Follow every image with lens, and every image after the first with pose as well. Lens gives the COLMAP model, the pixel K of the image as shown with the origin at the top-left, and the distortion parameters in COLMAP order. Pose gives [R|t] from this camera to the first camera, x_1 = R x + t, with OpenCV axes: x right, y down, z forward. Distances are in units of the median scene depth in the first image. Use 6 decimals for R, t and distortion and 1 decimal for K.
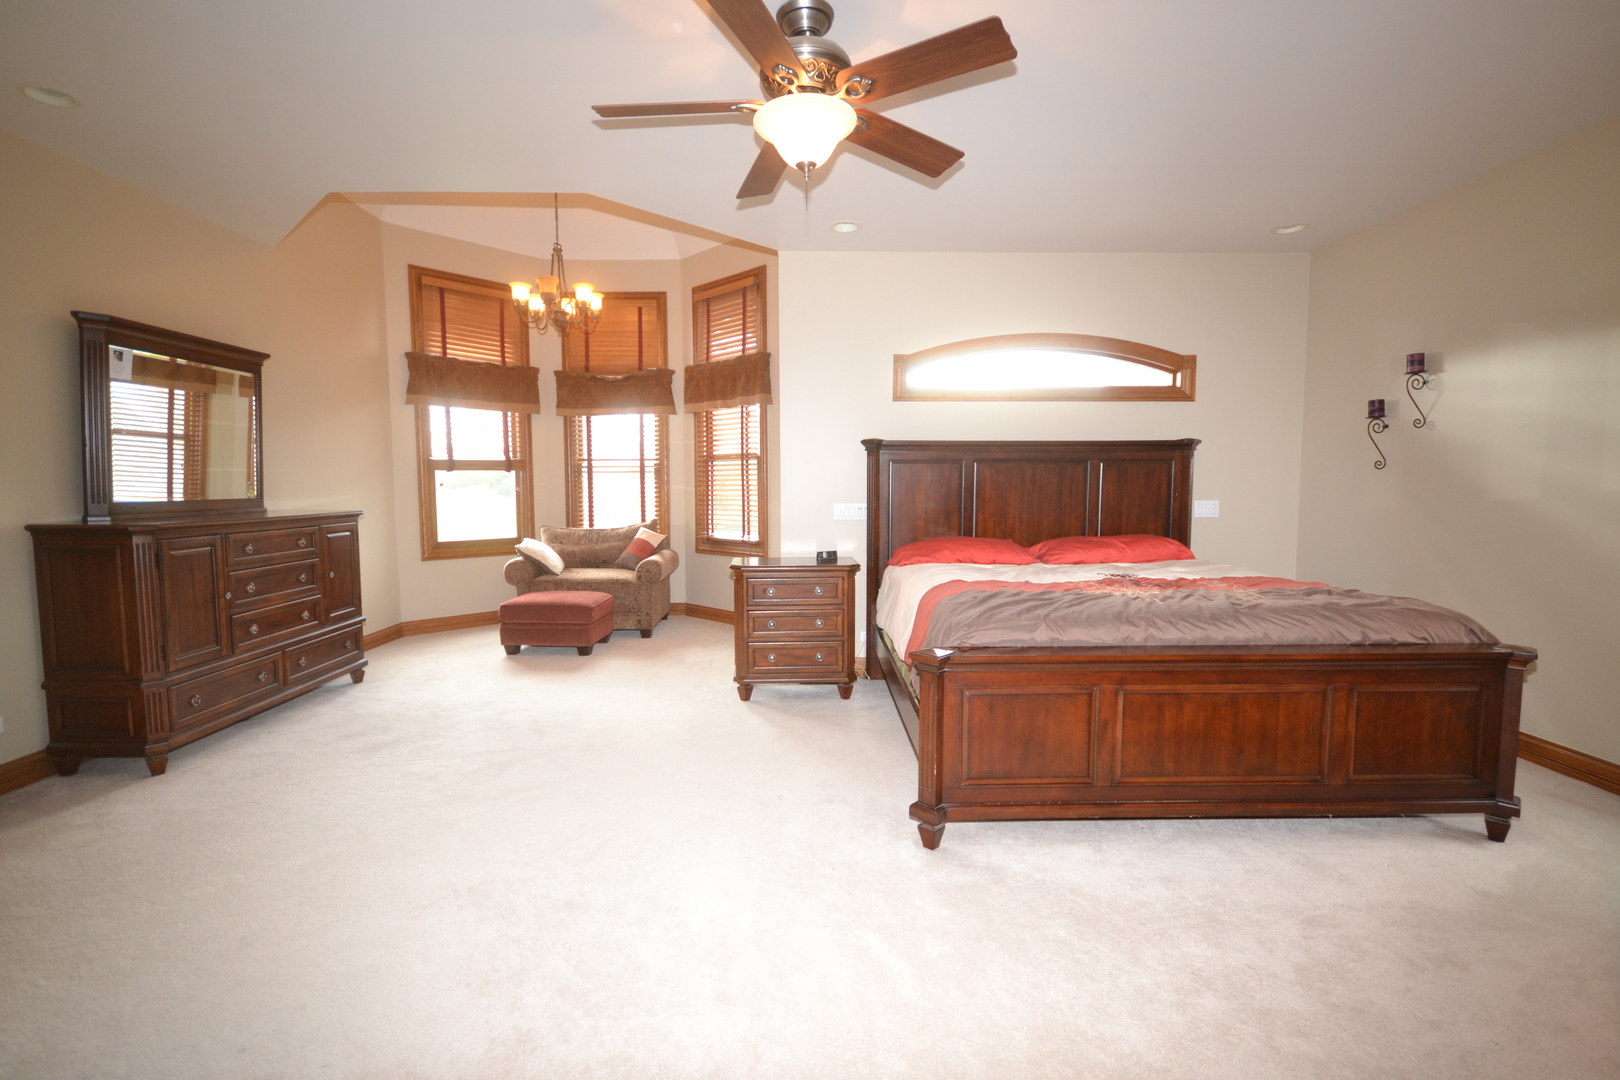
lens RADIAL K [[730.7, 0, 810.0], [0, 730.7, 540.0], [0, 0, 1]] dist [0.002094, 0.000468]
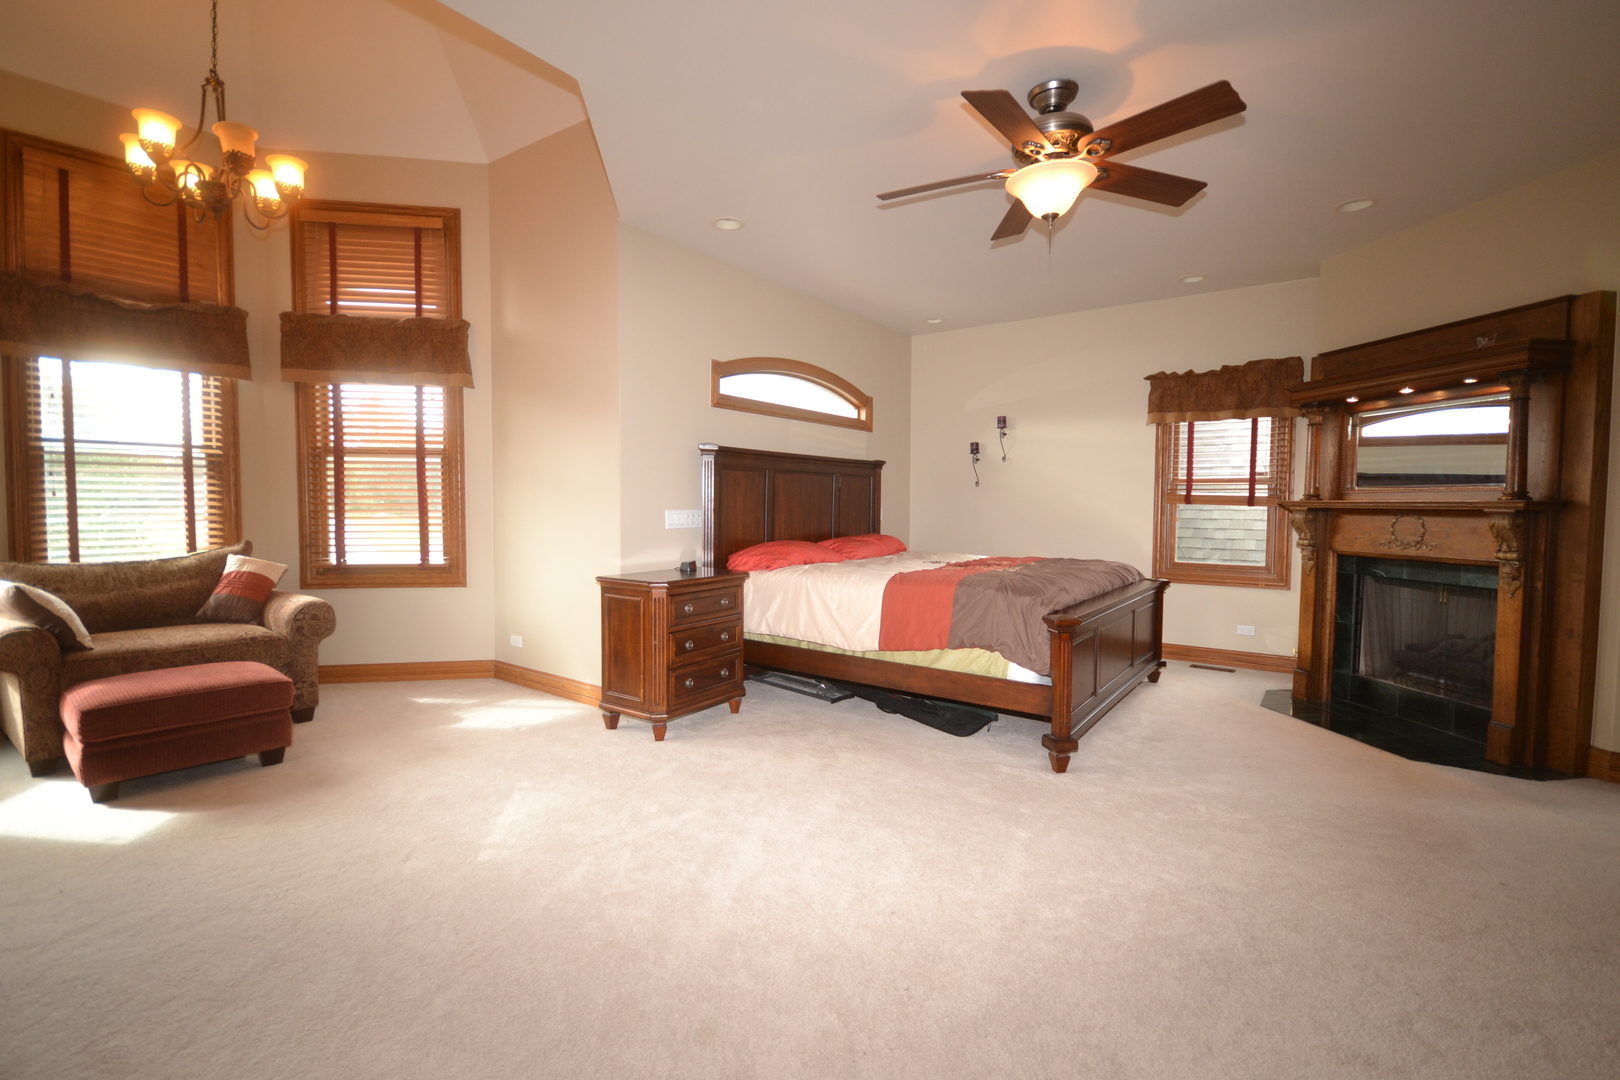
lens RADIAL K [[730.7, 0, 810.0], [0, 730.7, 540.0], [0, 0, 1]] dist [0.002094, 0.000468]
pose [[0.596717, -0.037333, 0.801583, -0.558148], [0.052417, 0.998597, 0.007488, -0.010607], [-0.800738, 0.037548, 0.597837, 0.285750]]
